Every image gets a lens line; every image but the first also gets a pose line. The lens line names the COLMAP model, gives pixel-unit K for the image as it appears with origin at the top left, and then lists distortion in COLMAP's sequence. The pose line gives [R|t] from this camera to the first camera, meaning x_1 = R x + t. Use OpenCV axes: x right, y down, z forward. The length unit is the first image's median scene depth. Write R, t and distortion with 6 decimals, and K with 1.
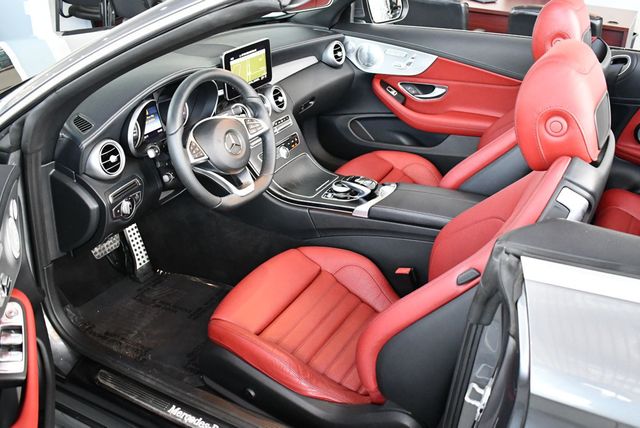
lens RADIAL K [[669.4, 0, 320.0], [0, 669.4, 214.0], [0, 0, 1]] dist [-0.076773, -0.004870]
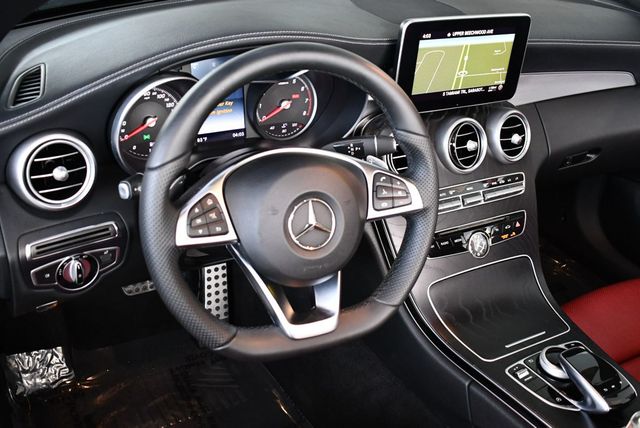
lens RADIAL K [[711.0, 0, 320.0], [0, 711.0, 214.0], [0, 0, 1]] dist [-0.078336, -0.010683]
pose [[0.849359, 0.351285, -0.393941, 0.053177], [-0.331354, 0.935834, 0.120084, -0.159991], [0.410846, 0.028540, 0.911258, 0.545946]]
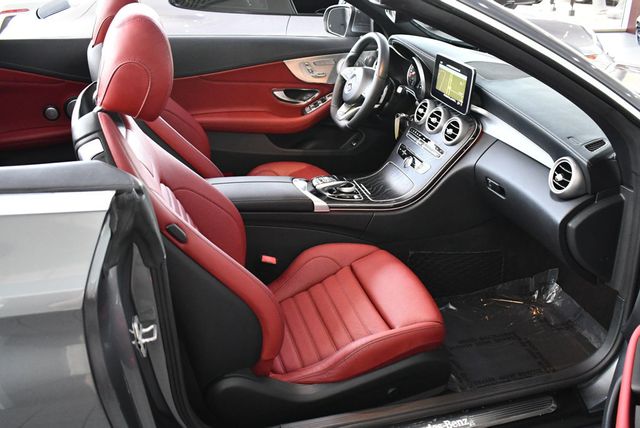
lens RADIAL K [[669.4, 0, 320.0], [0, 669.4, 214.0], [0, 0, 1]] dist [-0.076773, -0.004870]
pose [[-0.660360, 0.246994, -0.709168, 0.907123], [-0.431683, 0.647877, 0.627619, -0.726635], [0.614472, 0.720590, -0.321209, 1.522878]]
